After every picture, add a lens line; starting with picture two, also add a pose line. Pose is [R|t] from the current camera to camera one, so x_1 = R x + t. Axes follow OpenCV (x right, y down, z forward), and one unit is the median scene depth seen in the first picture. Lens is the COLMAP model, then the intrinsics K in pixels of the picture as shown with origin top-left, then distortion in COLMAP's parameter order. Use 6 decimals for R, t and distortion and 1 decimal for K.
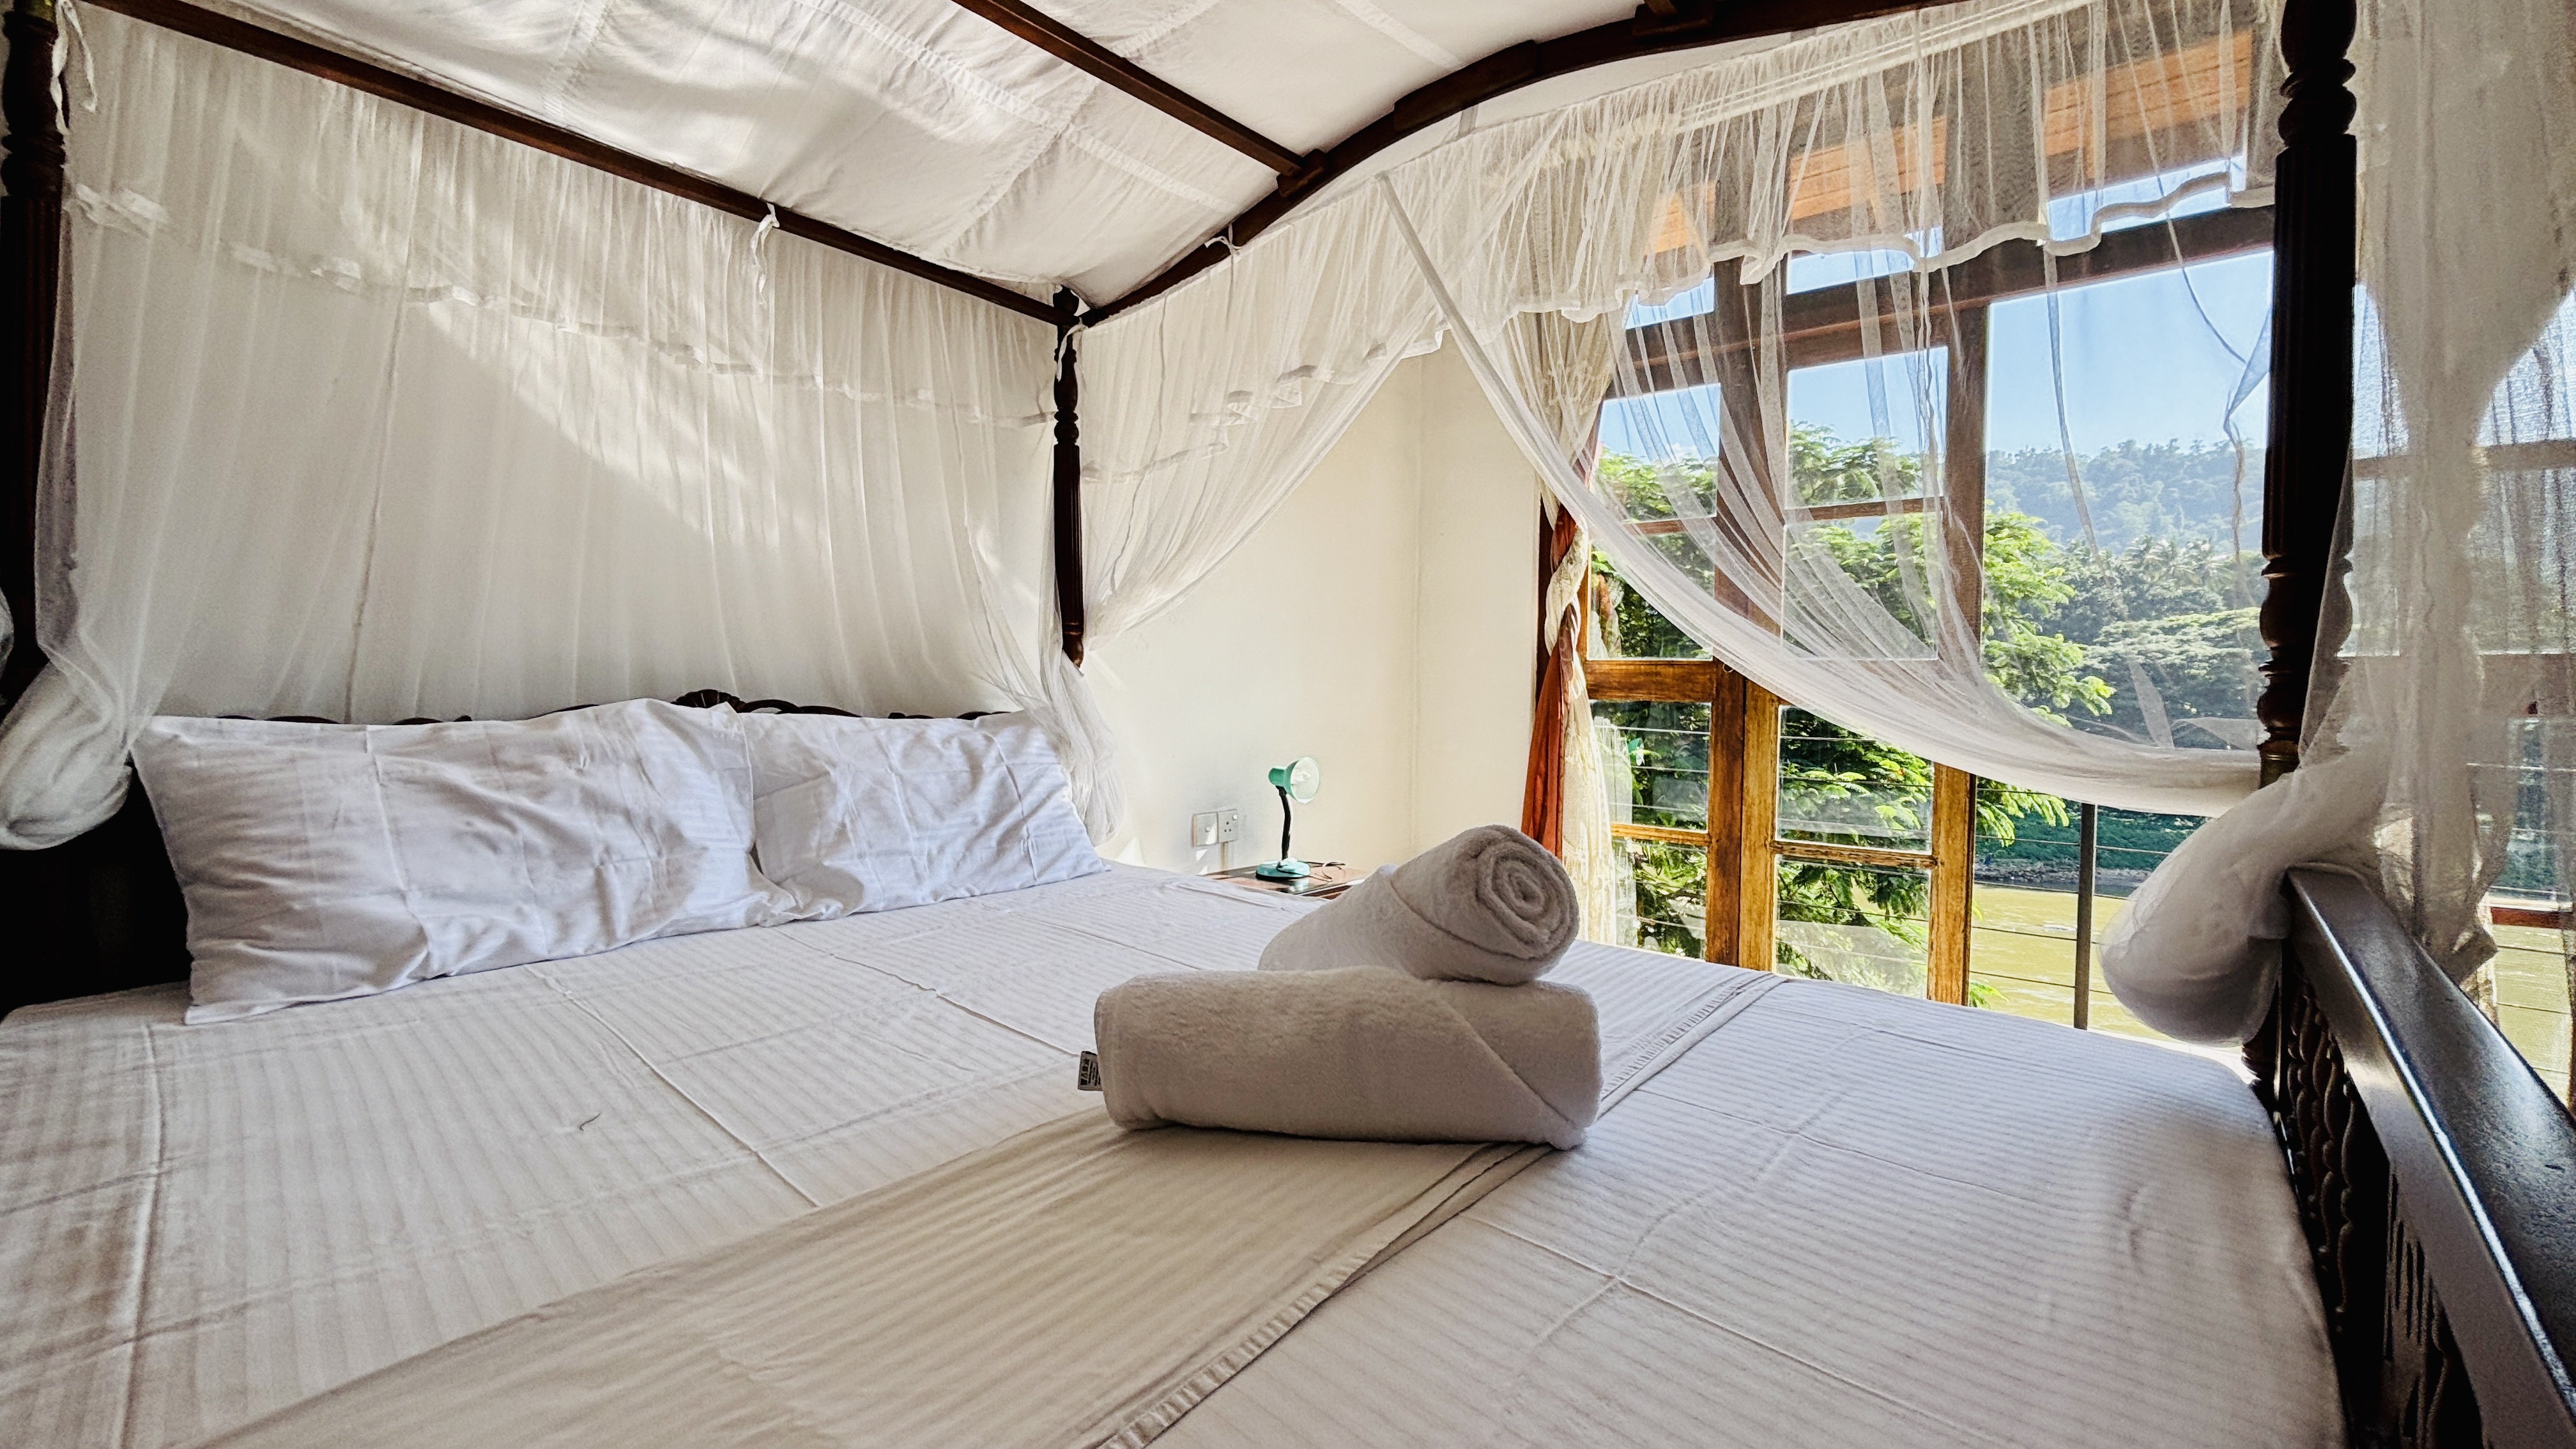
lens RADIAL K [[1046.6, 0, 1307.5], [0, 1046.6, 723.6], [0, 0, 1]] dist [0.001432, 0.000057]
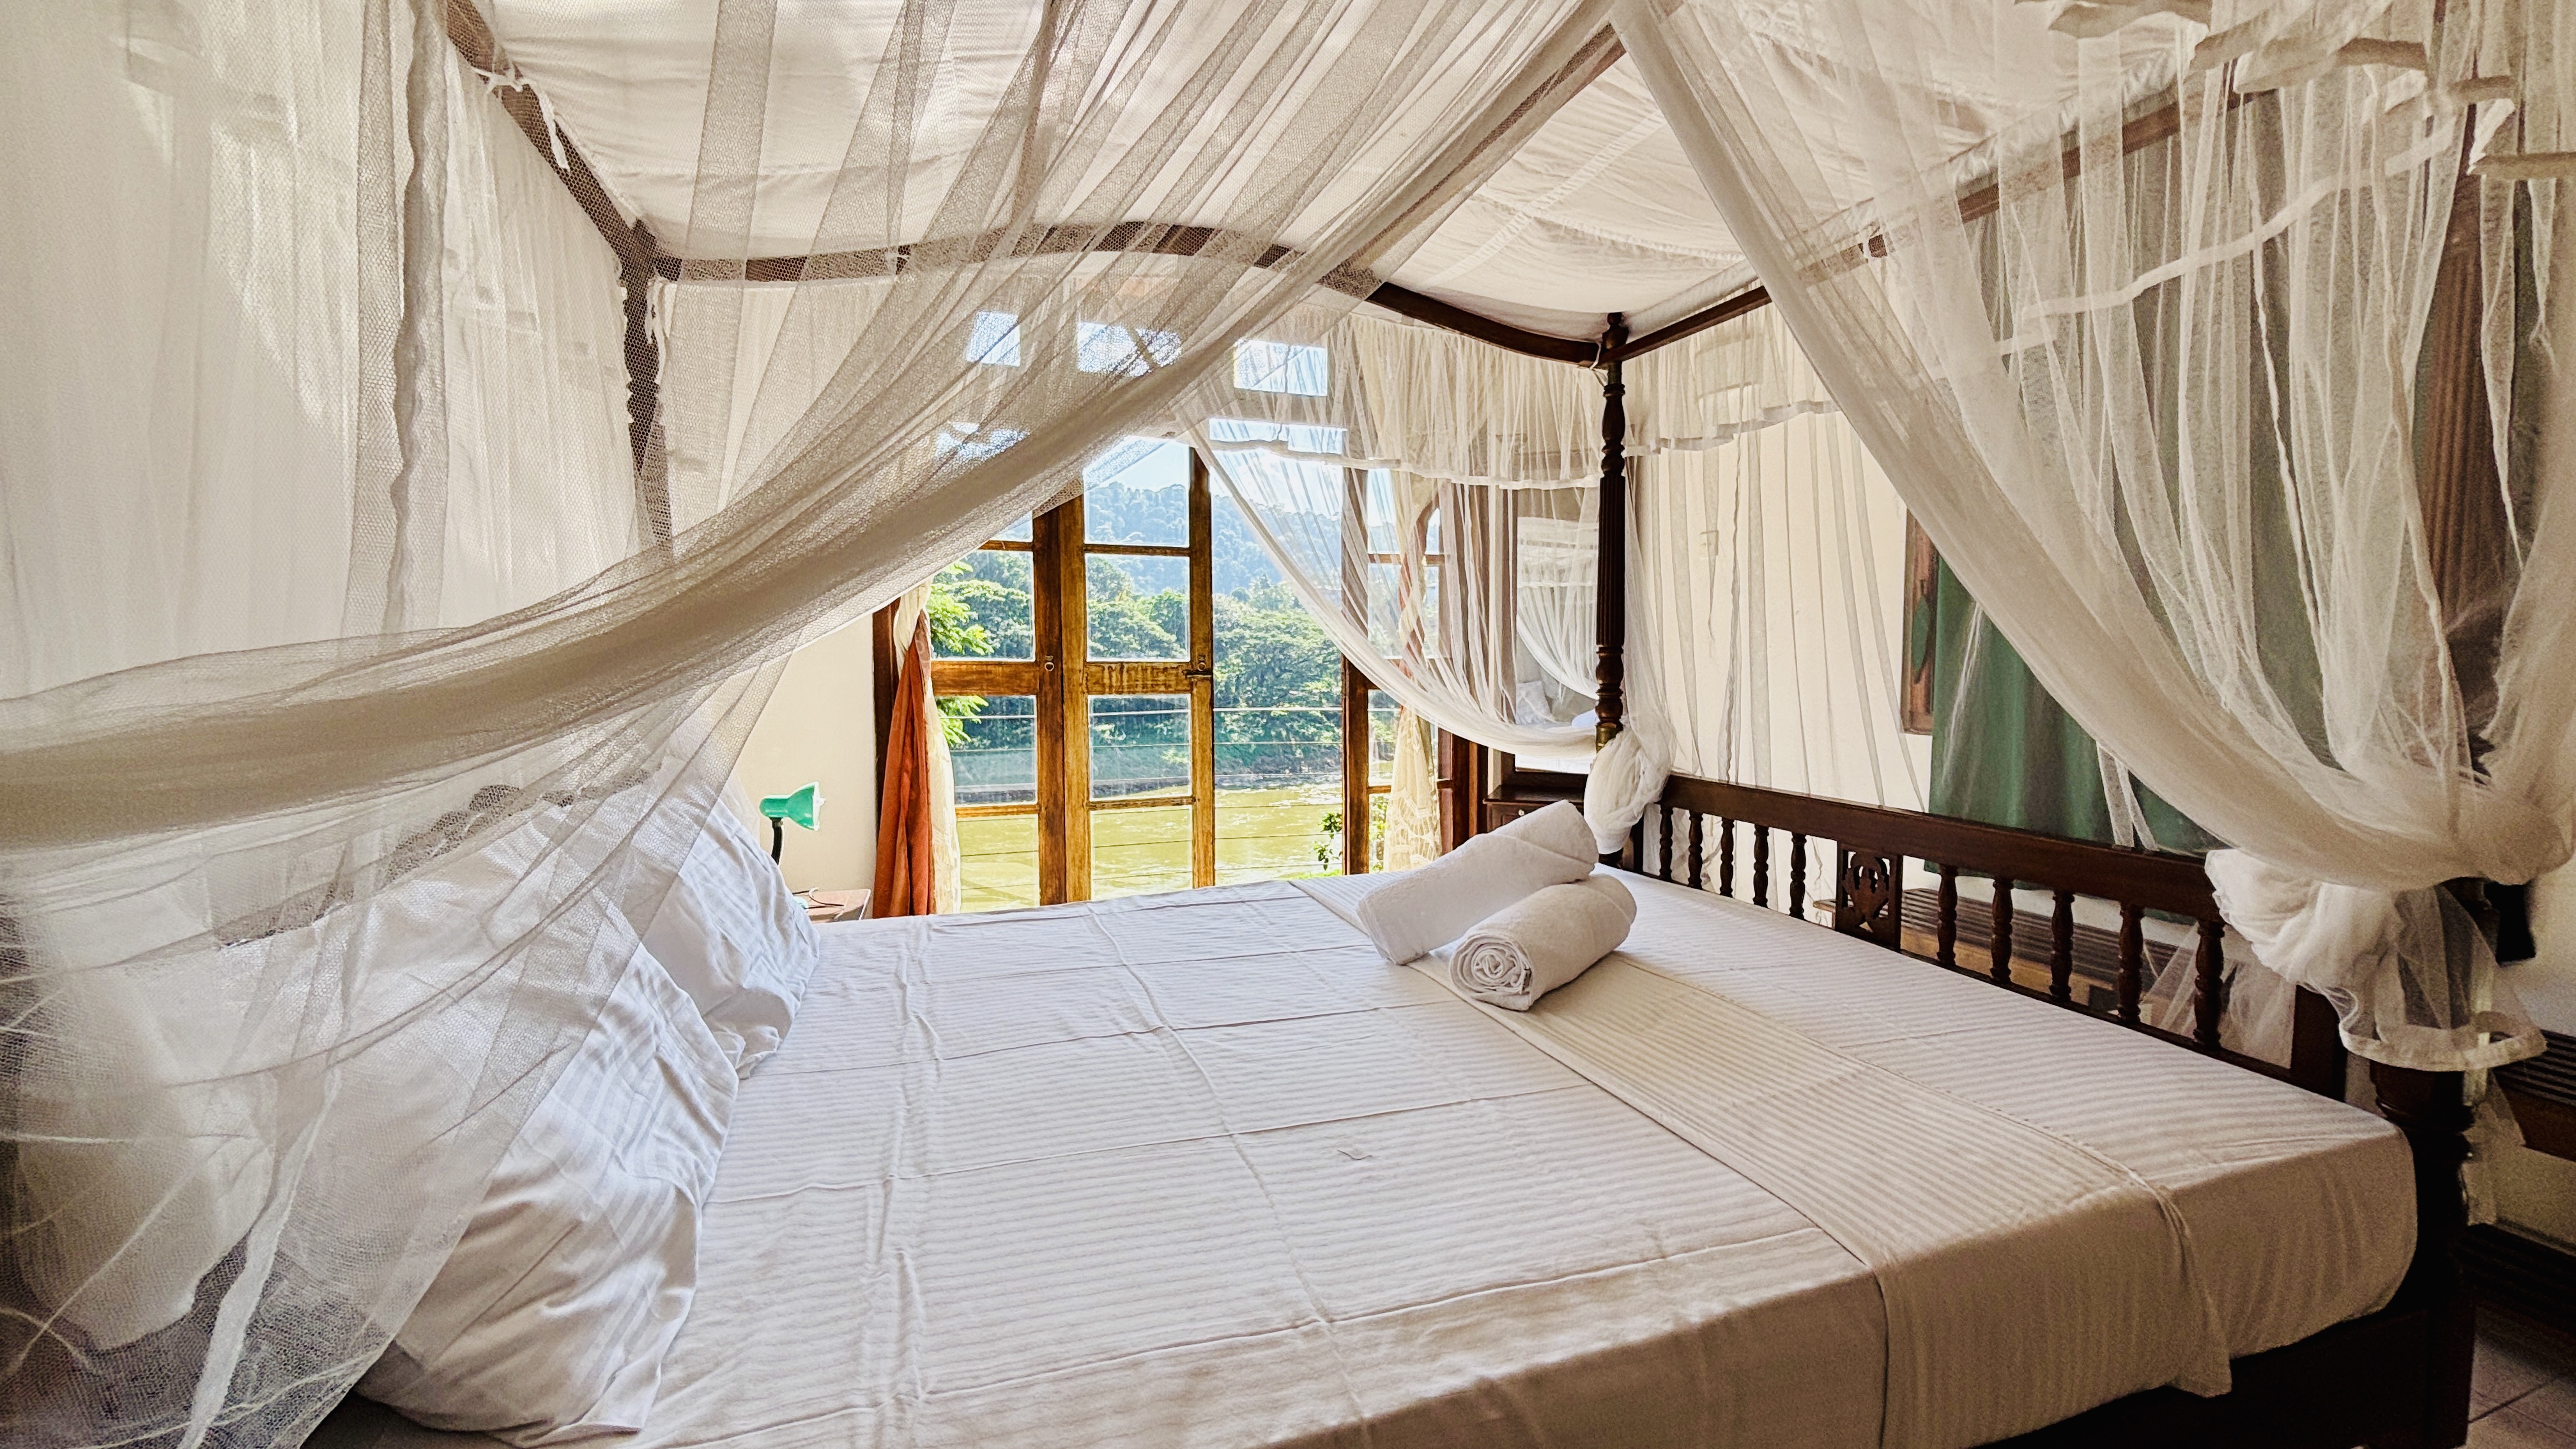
lens RADIAL K [[1031.3, 0, 1297.0], [0, 1031.3, 725.2], [0, 0, 1]] dist [0.031002, -0.043829]
pose [[0.511616, -0.077155, 0.855743, -0.762130], [0.039207, 0.997019, 0.066453, -0.083996], [-0.858319, -0.000447, 0.513116, 0.202132]]
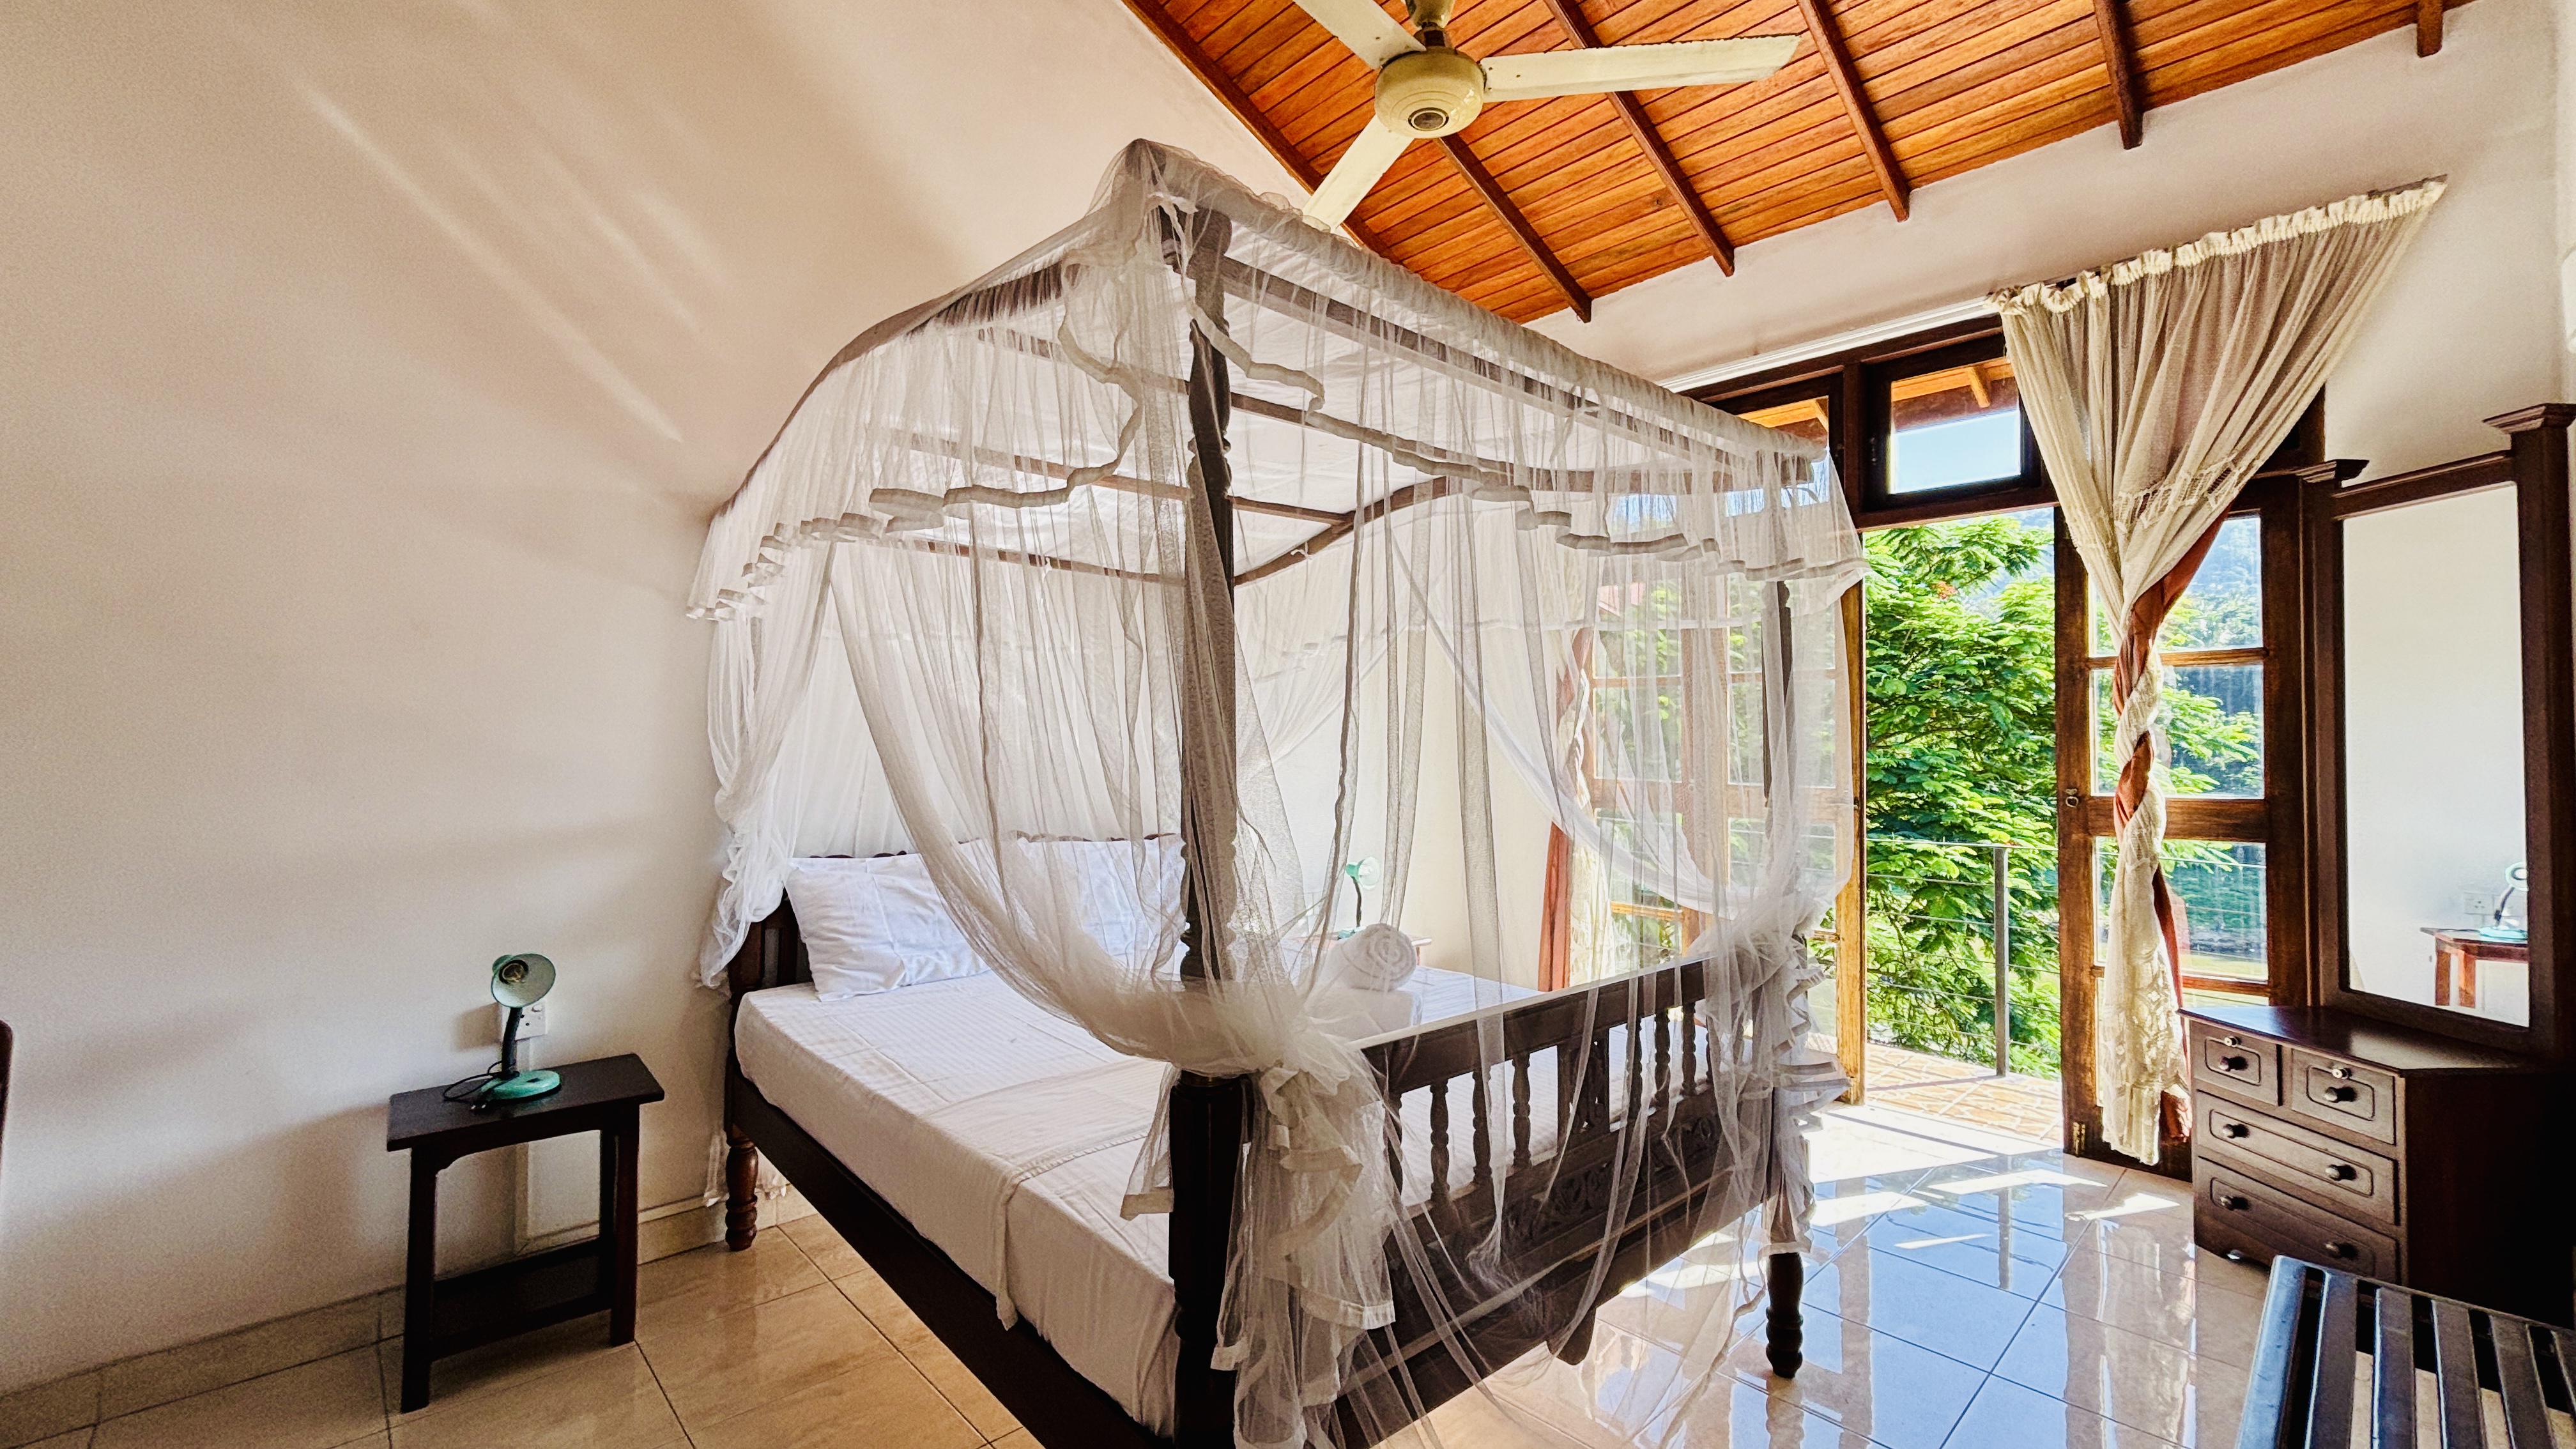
lens RADIAL K [[1046.6, 0, 1307.5], [0, 1046.6, 723.6], [0, 0, 1]] dist [0.001432, 0.000057]
pose [[0.989707, -0.014786, -0.142346, 0.161211], [0.007043, 0.998476, -0.054745, -0.100331], [0.142938, 0.053179, 0.988302, -0.619806]]
